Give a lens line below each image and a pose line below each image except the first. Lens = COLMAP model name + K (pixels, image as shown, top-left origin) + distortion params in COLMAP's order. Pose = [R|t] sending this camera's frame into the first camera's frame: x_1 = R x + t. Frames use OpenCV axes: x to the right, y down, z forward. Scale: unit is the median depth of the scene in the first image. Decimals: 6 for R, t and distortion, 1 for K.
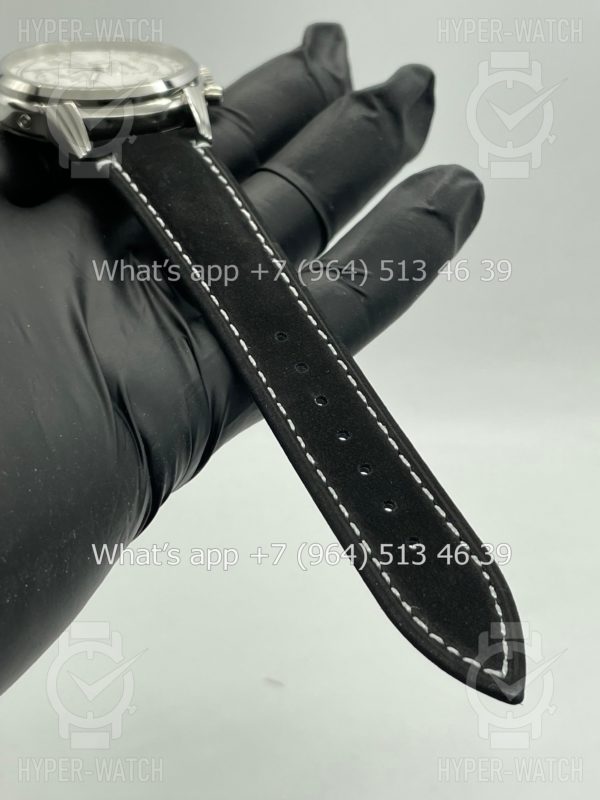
lens RADIAL K [[1278.5, 0, 300.0], [0, 1278.5, 400.0], [0, 0, 1]] dist [0.049129, -0.000974]
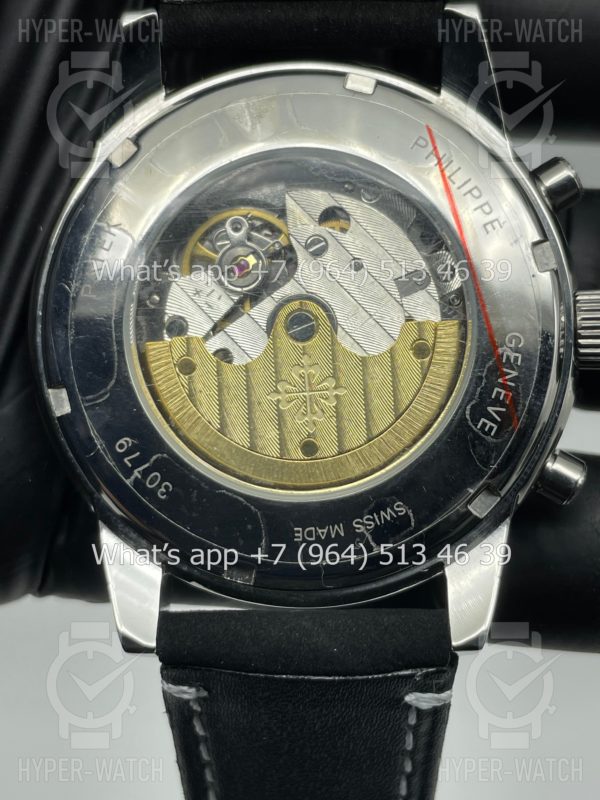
lens RADIAL K [[1278.5, 0, 300.0], [0, 1278.5, 400.0], [0, 0, 1]] dist [0.049129, -0.000974]
pose [[1.000000, 0.000233, 0.000215, -0.000051], [-0.000234, 1.000000, 0.000567, -0.222543], [-0.000215, -0.000567, 1.000000, 0.000132]]
